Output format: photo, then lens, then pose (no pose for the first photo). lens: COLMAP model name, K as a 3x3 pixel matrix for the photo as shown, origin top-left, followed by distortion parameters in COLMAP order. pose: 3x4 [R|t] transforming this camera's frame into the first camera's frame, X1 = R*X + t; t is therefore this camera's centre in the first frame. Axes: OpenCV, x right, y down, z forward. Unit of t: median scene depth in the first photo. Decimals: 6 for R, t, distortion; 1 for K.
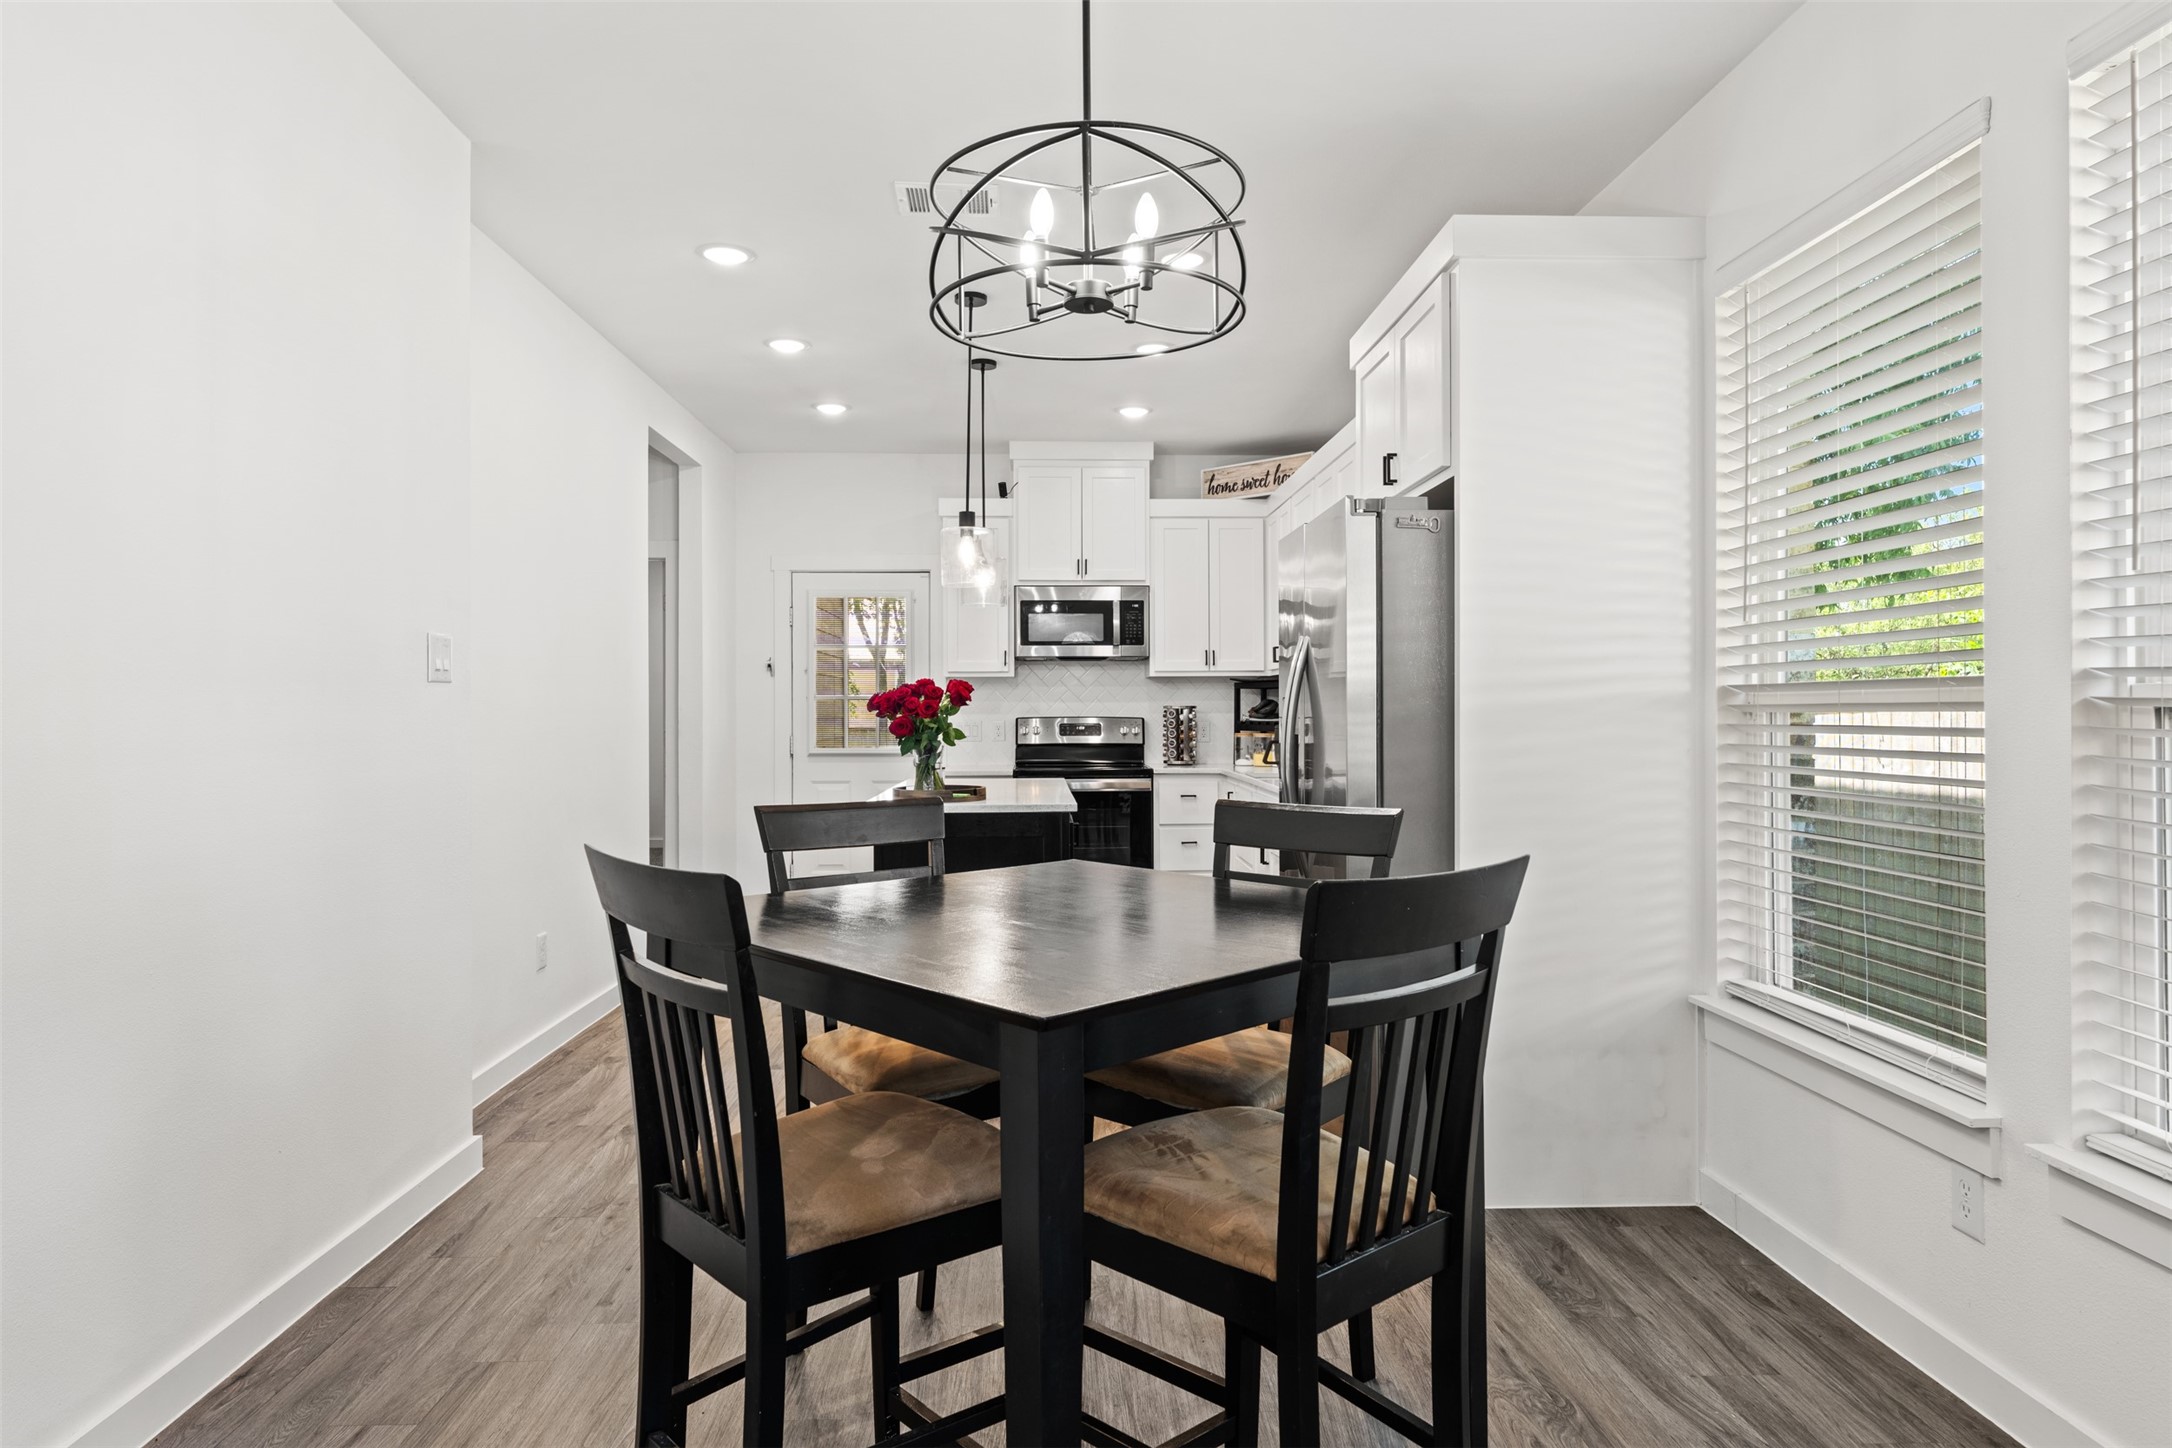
lens RADIAL K [[1278.3, 0, 1085.7], [0, 1278.3, 709.8], [0, 0, 1]] dist [-0.002241, -0.000774]
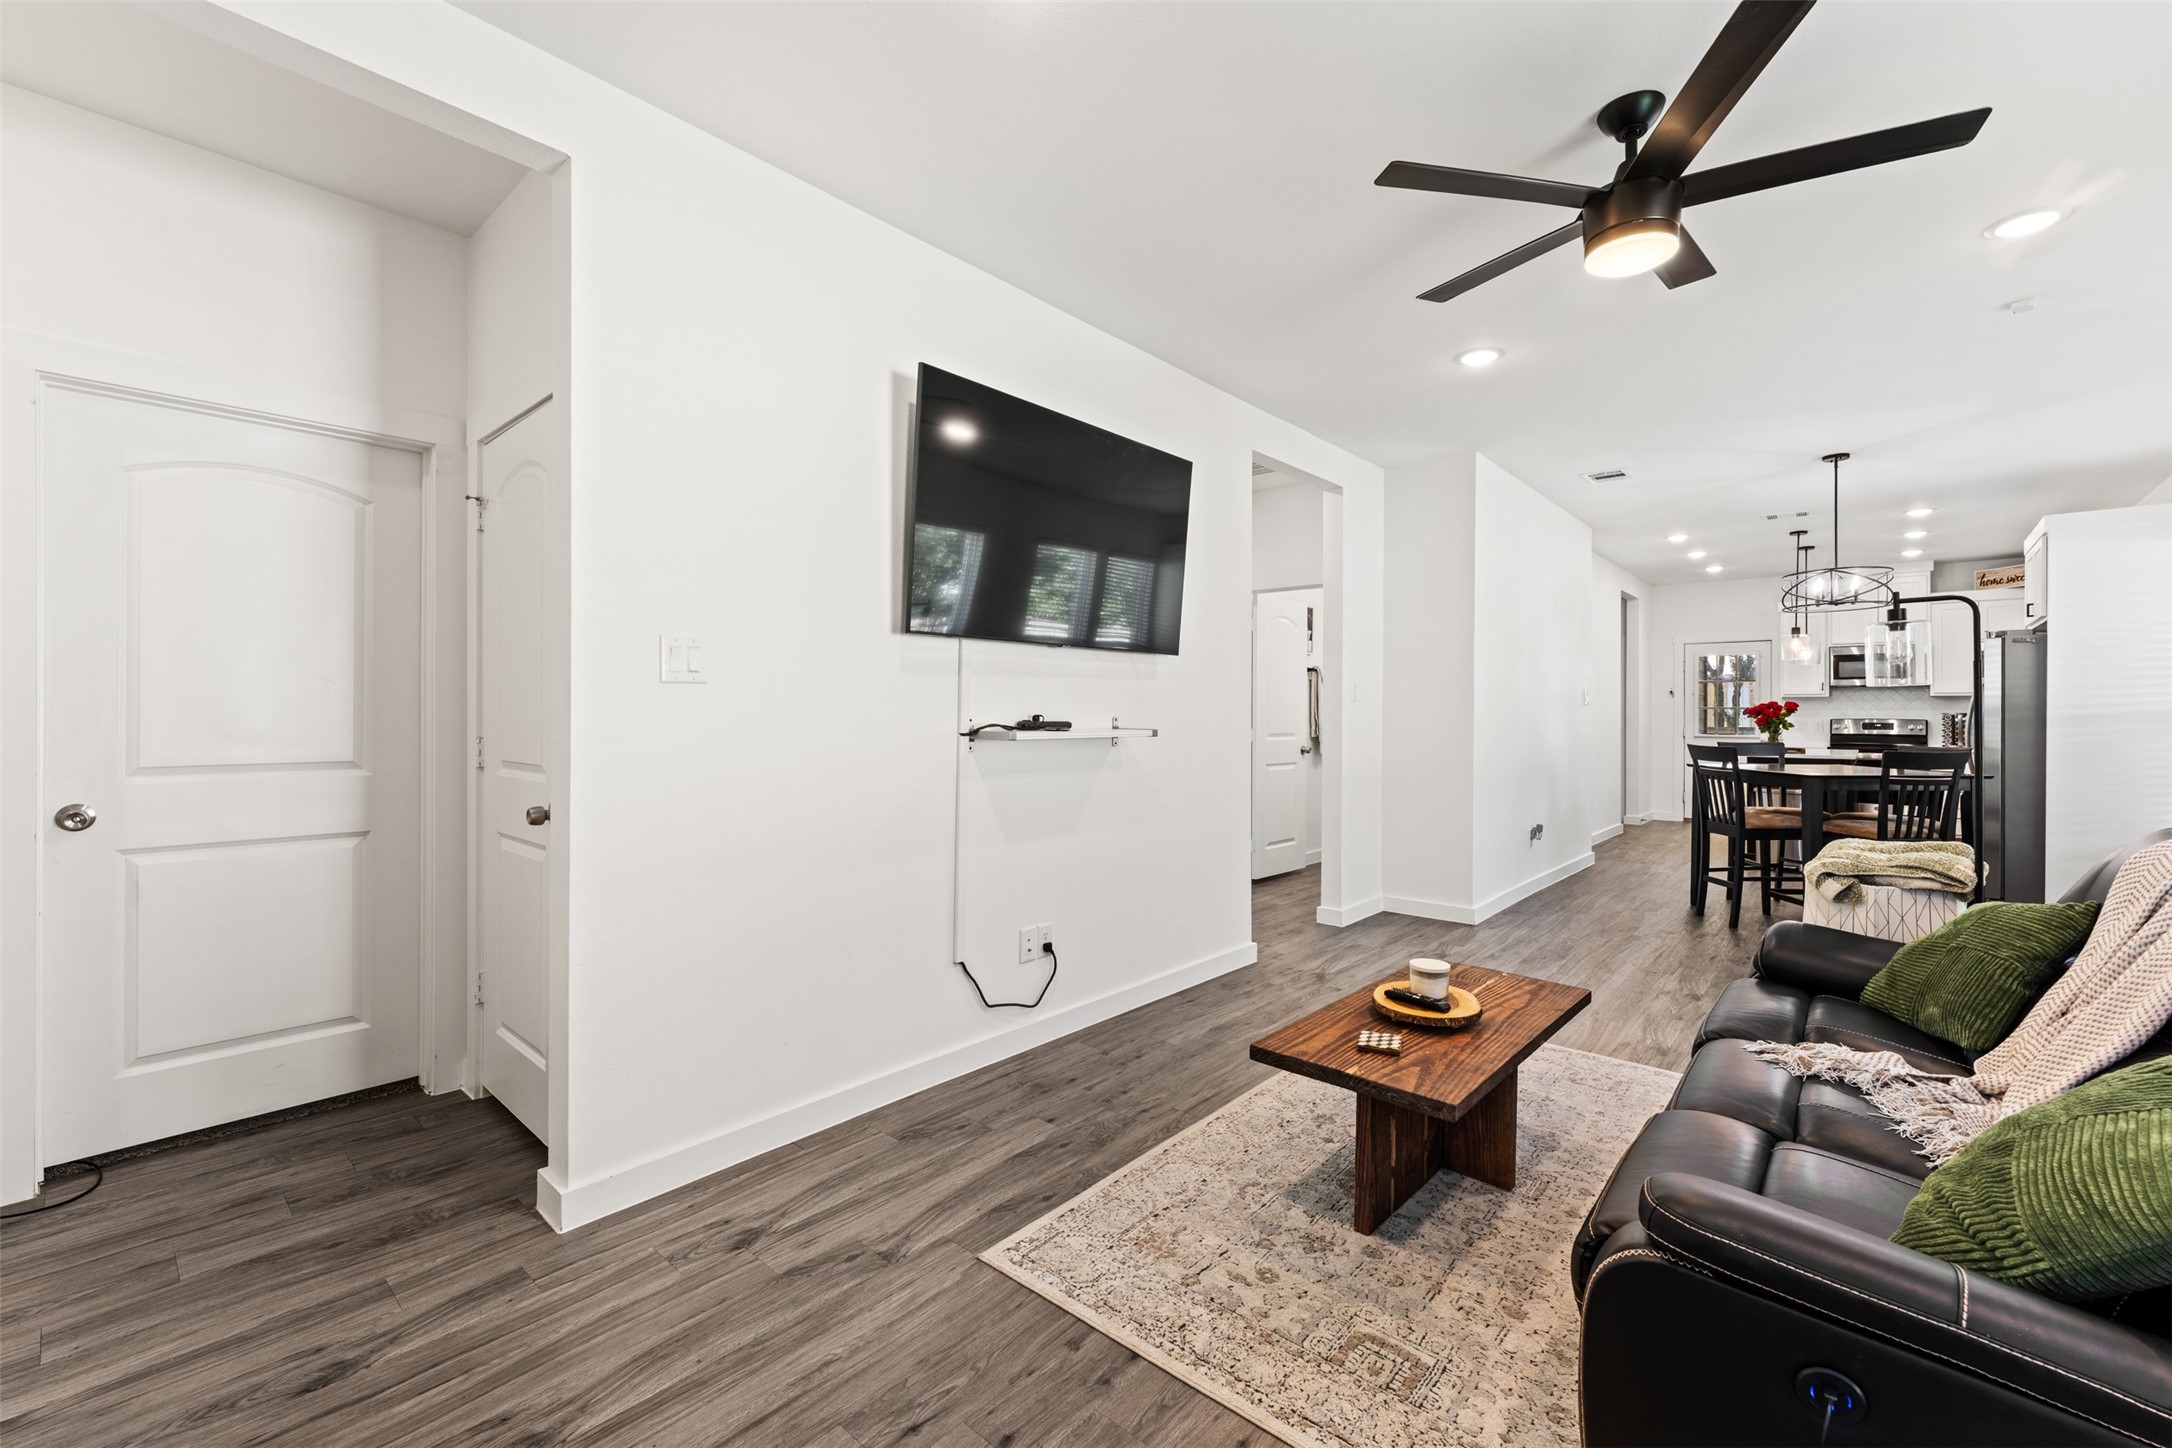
lens RADIAL K [[916.8, 0, 1083.4], [0, 916.8, 703.9], [0, 0, 1]] dist [0.001655, -0.000314]
pose [[0.727637, 0.000215, -0.685962, 0.068820], [-0.005268, 0.999972, -0.005275, -0.002647], [0.685942, 0.007452, 0.727618, -0.694600]]
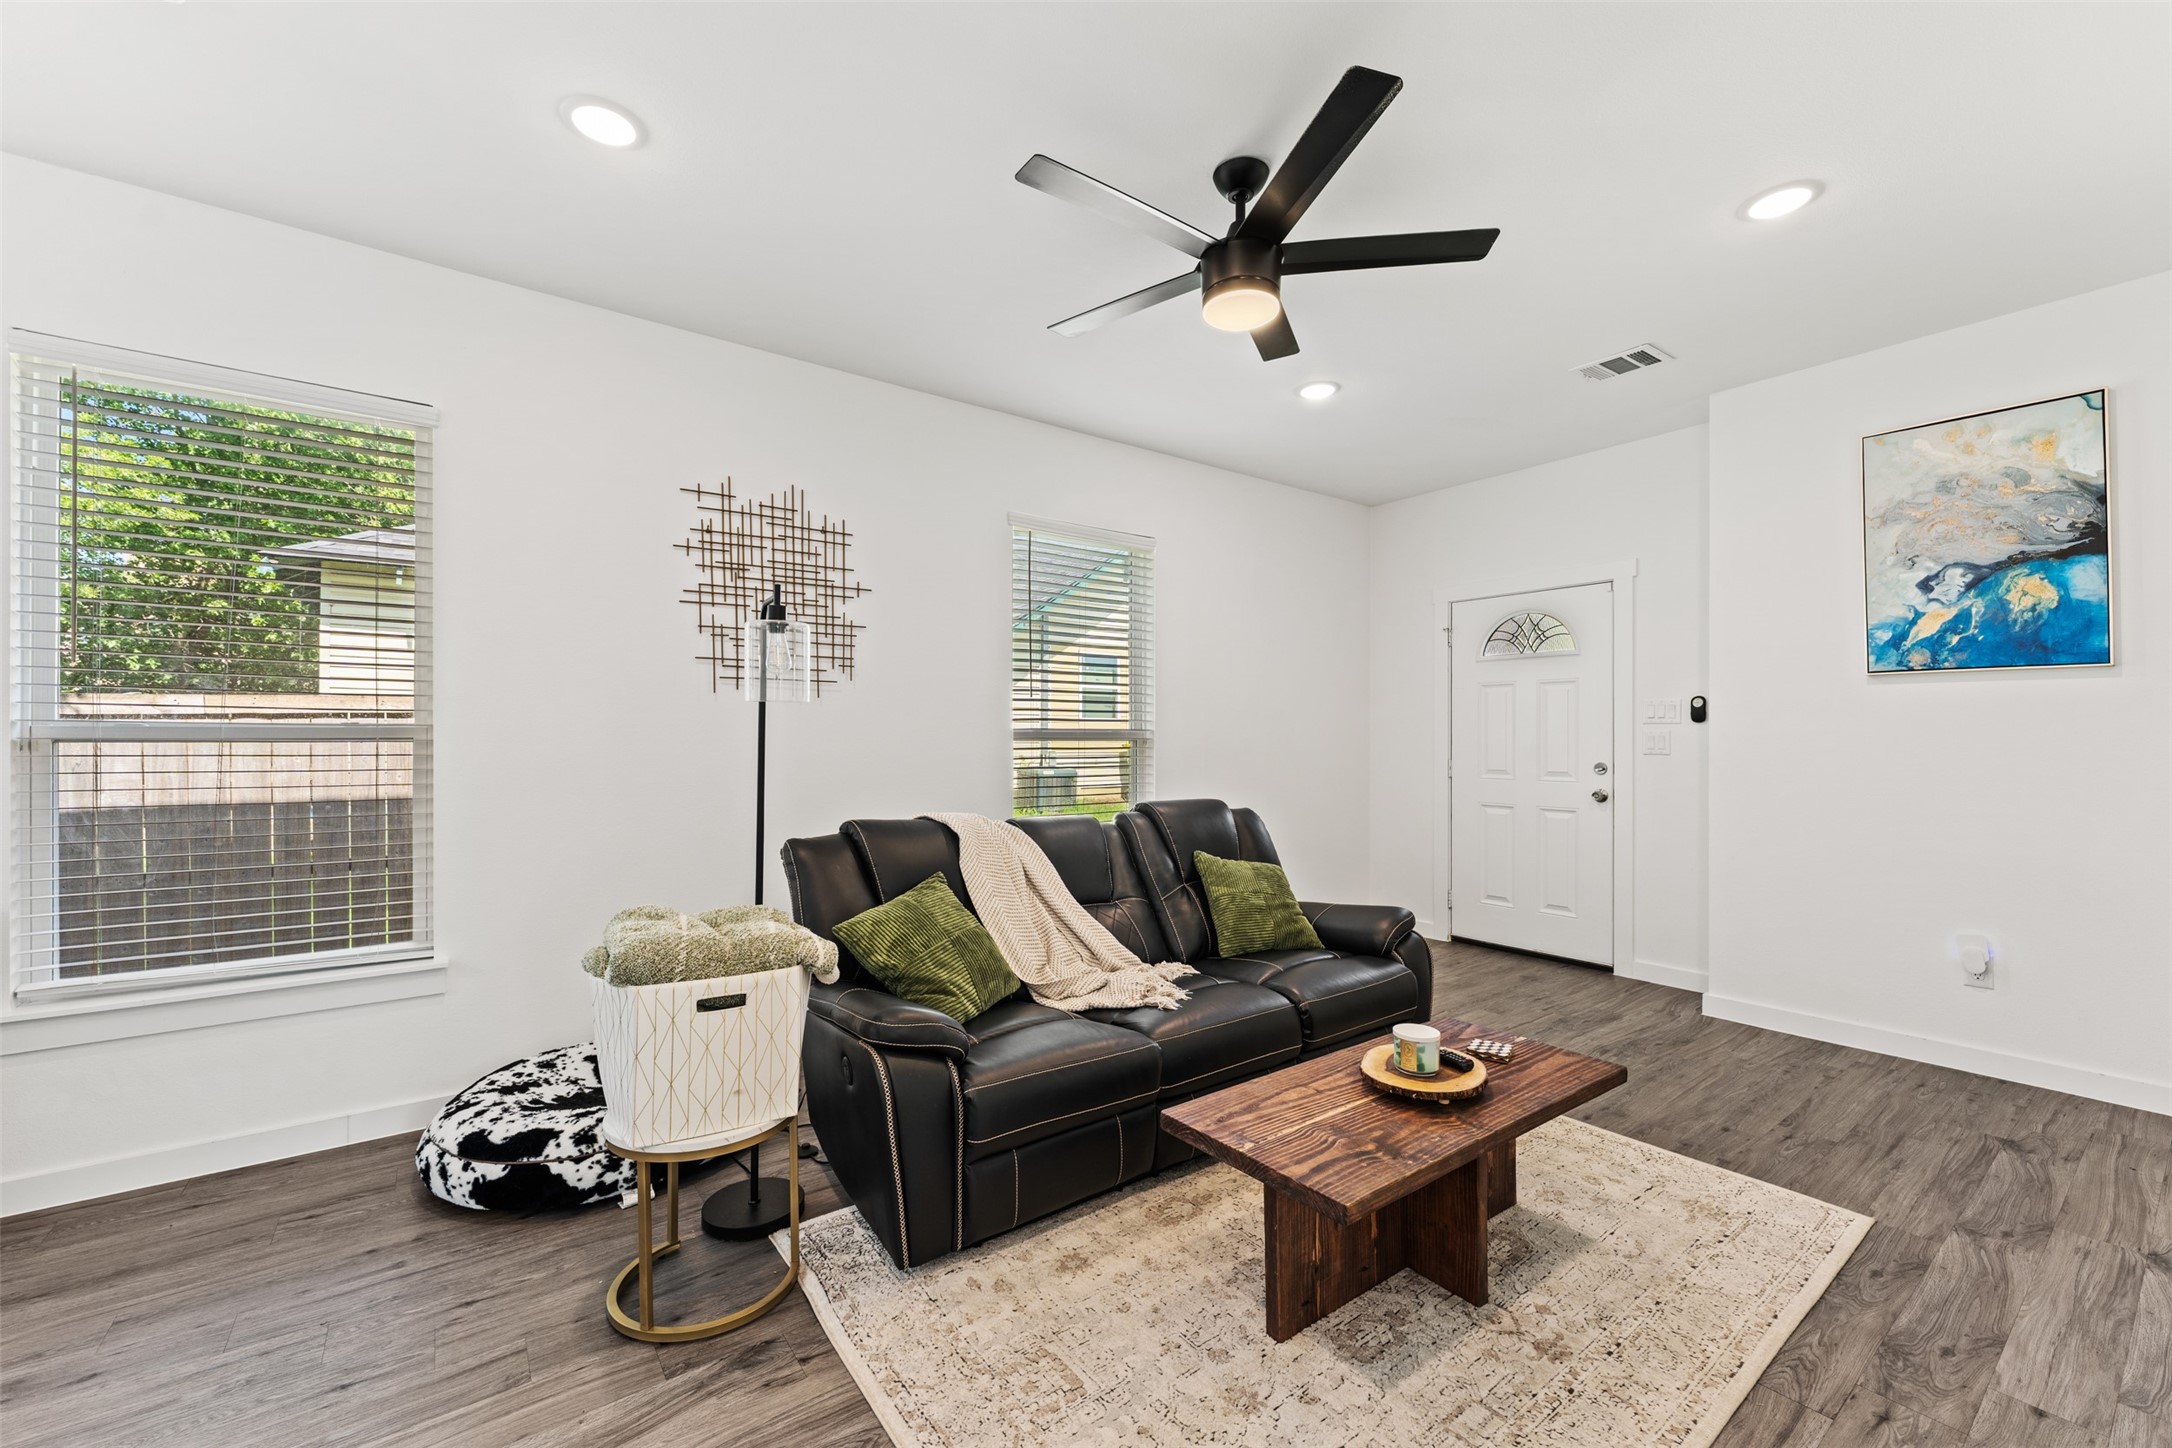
lens RADIAL K [[862.1, 0, 1086.0], [0, 862.1, 734.8], [0, 0, 1]] dist [-0.002446, -0.000279]
pose [[-0.563679, 0.001306, 0.825993, -0.252917], [-0.002657, 0.999991, -0.003395, -0.001879], [-0.825990, -0.004108, -0.563670, -0.090681]]
